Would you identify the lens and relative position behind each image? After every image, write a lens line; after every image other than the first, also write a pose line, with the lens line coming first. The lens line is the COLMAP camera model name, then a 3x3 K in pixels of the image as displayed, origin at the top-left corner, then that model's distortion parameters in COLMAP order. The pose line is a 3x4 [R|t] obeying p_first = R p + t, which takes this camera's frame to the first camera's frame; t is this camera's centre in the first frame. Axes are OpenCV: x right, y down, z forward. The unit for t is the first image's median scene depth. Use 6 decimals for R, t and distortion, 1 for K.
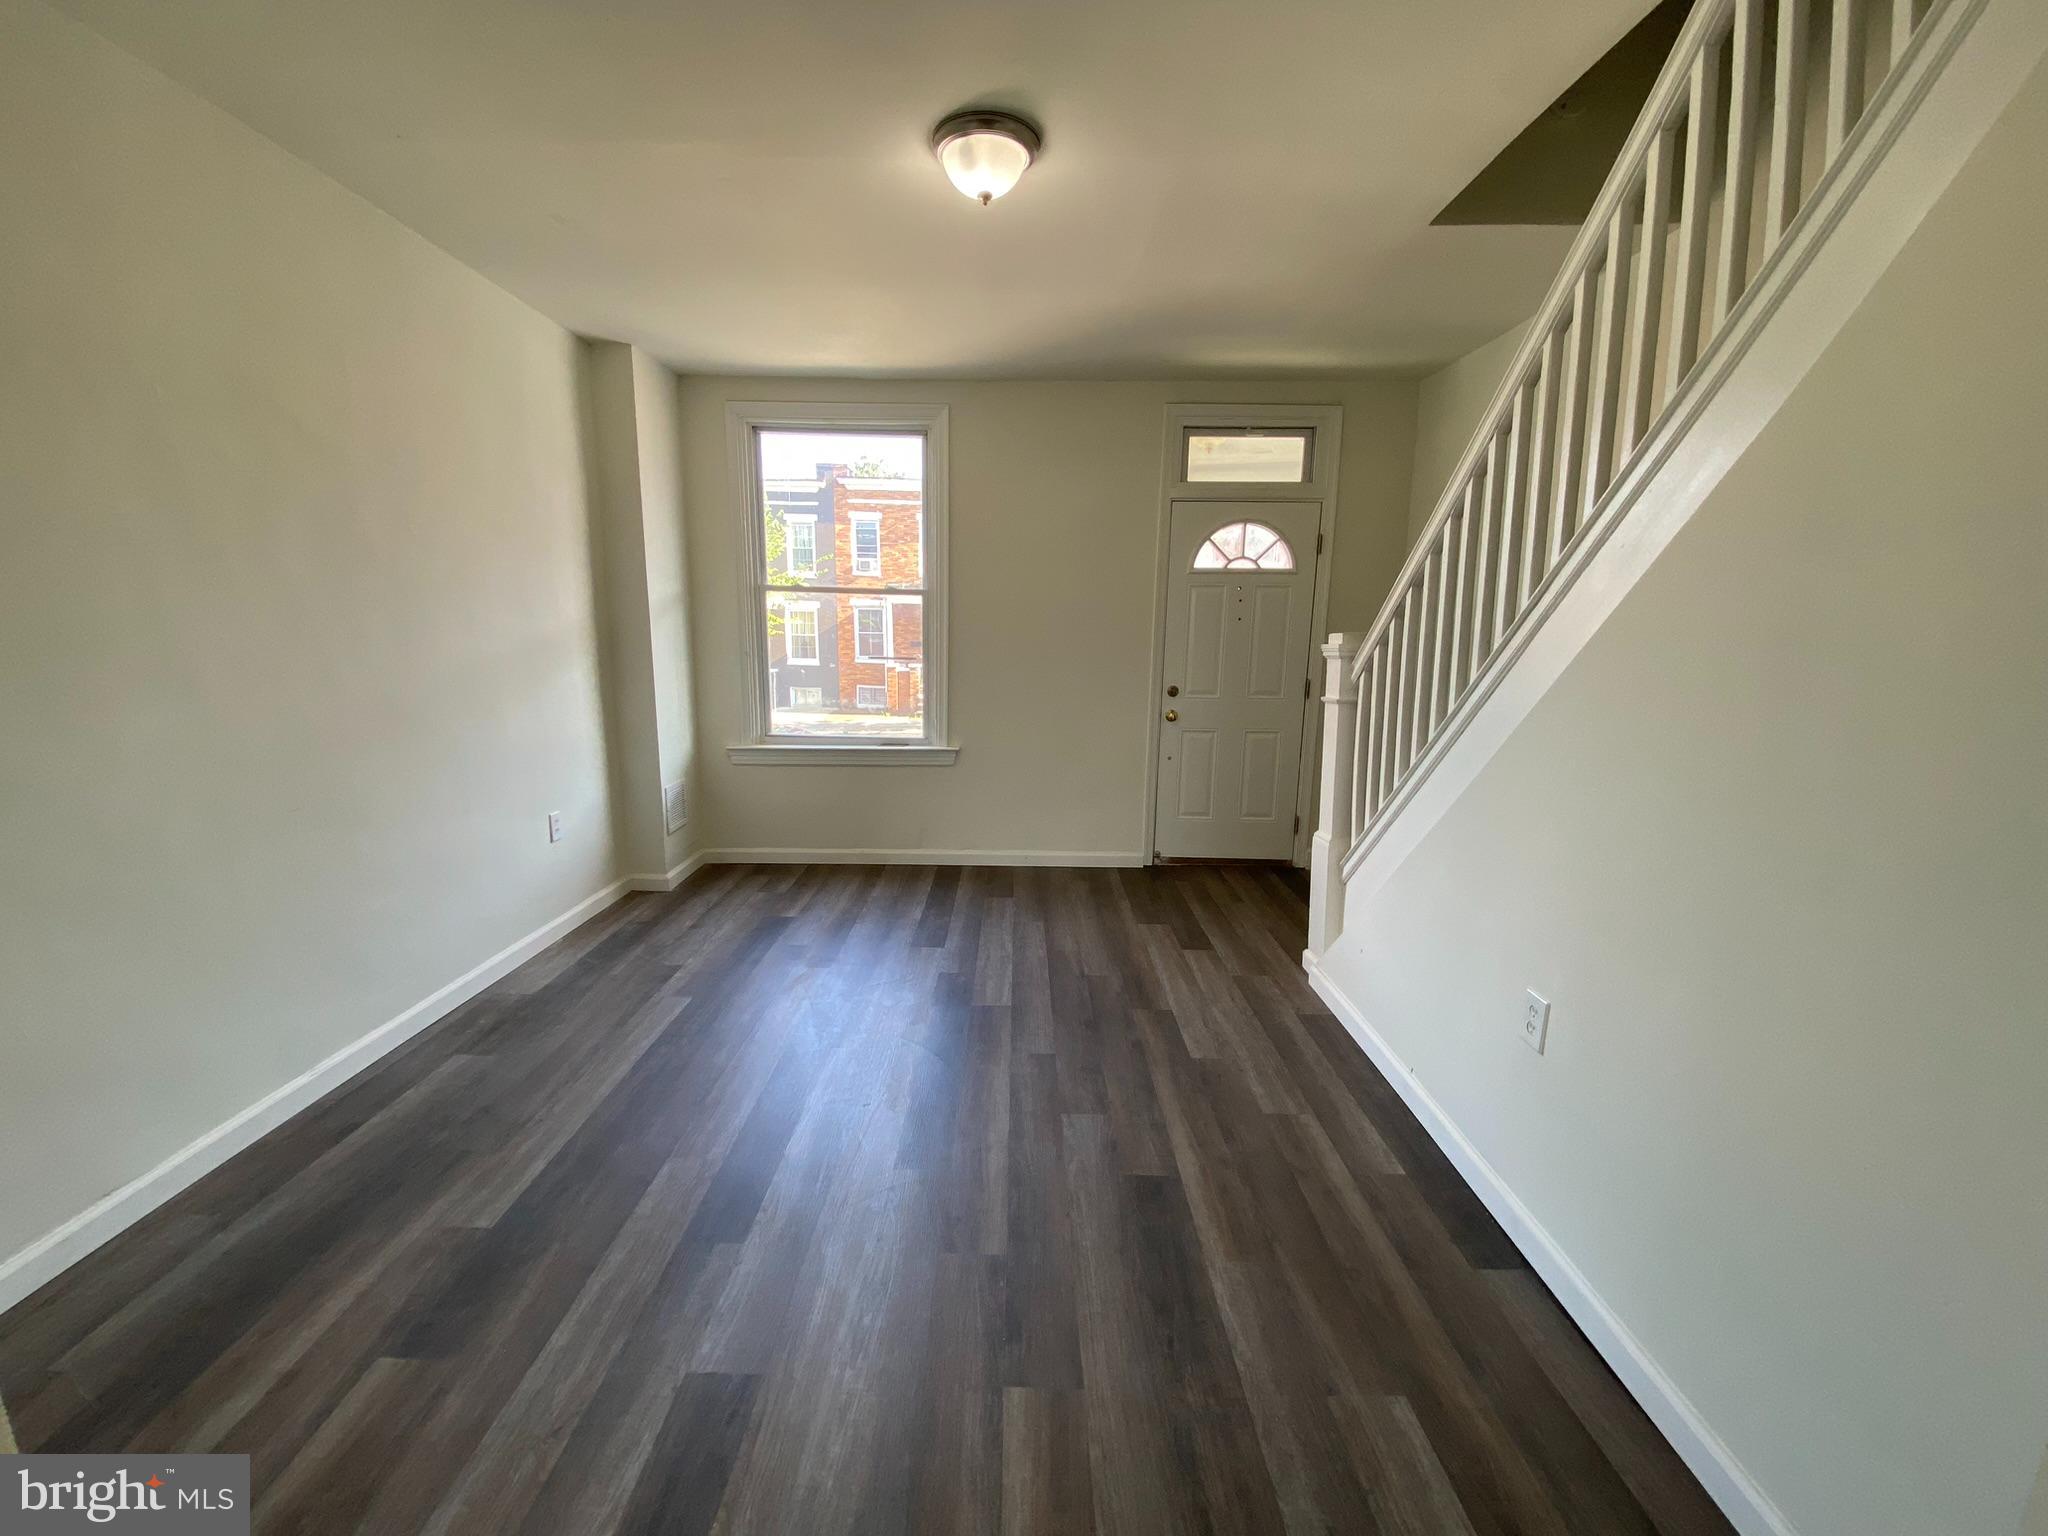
lens RADIAL K [[816.2, 0, 1012.1], [0, 816.2, 772.5], [0, 0, 1]] dist [0.011767, -0.000446]
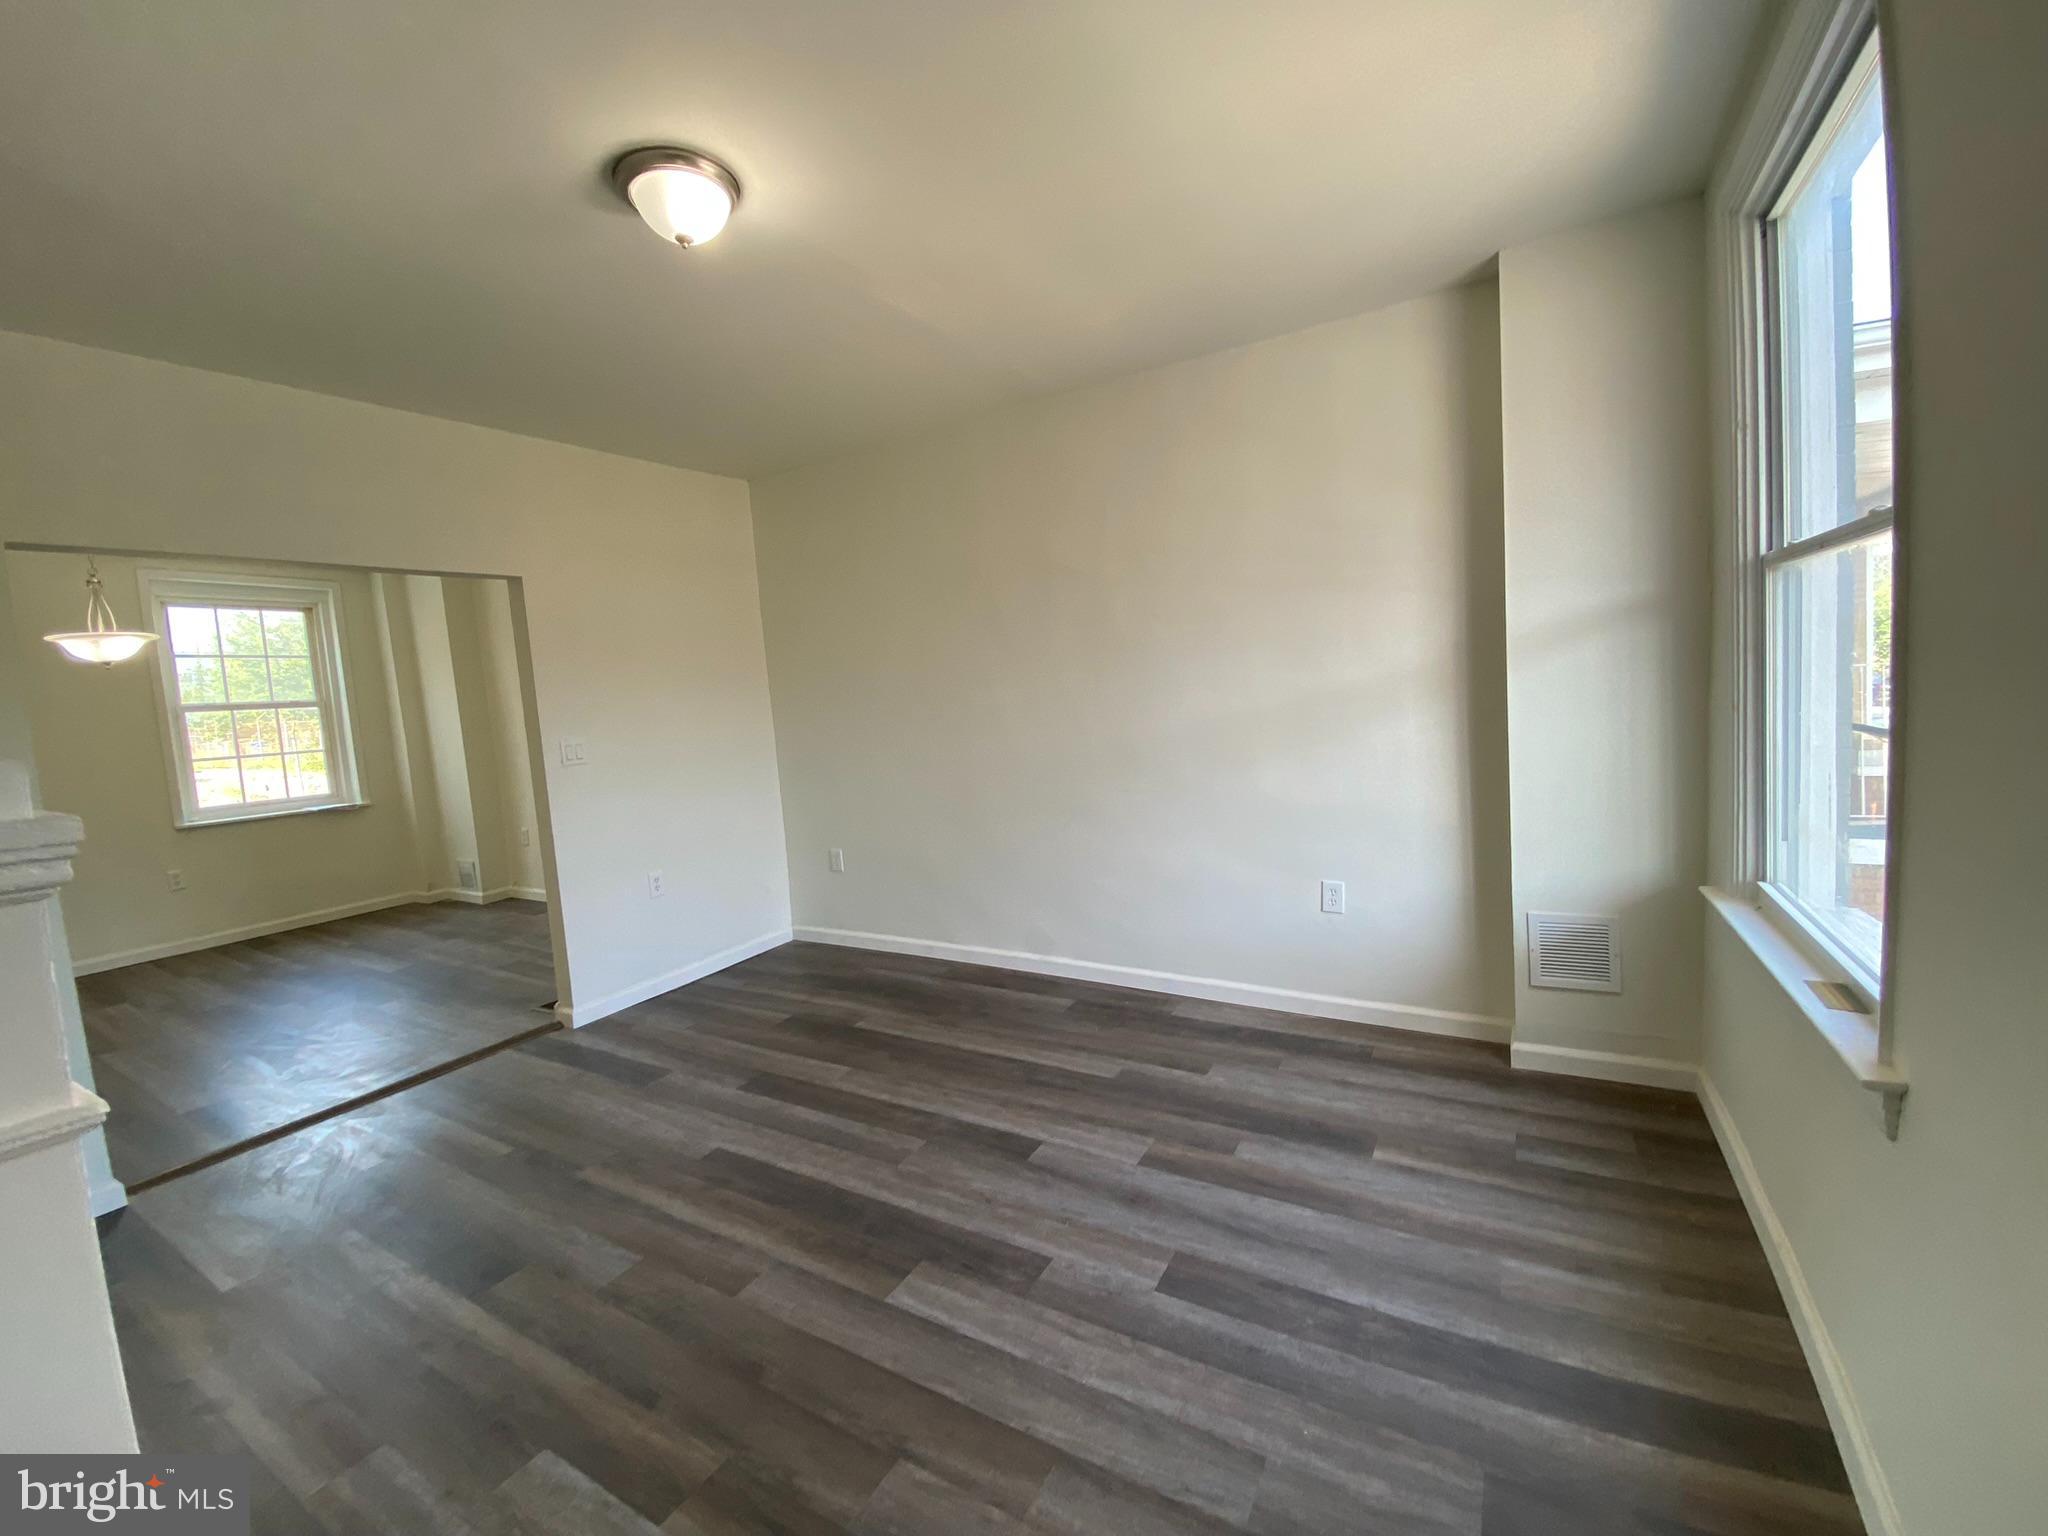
lens RADIAL K [[835.7, 0, 1025.4], [0, 835.7, 740.1], [0, 0, 1]] dist [0.012035, -0.017912]
pose [[-0.496371, 0.076137, -0.864765, 0.514075], [-0.095847, 0.985250, 0.141760, -0.262272], [0.862803, 0.153250, -0.481752, 1.474516]]
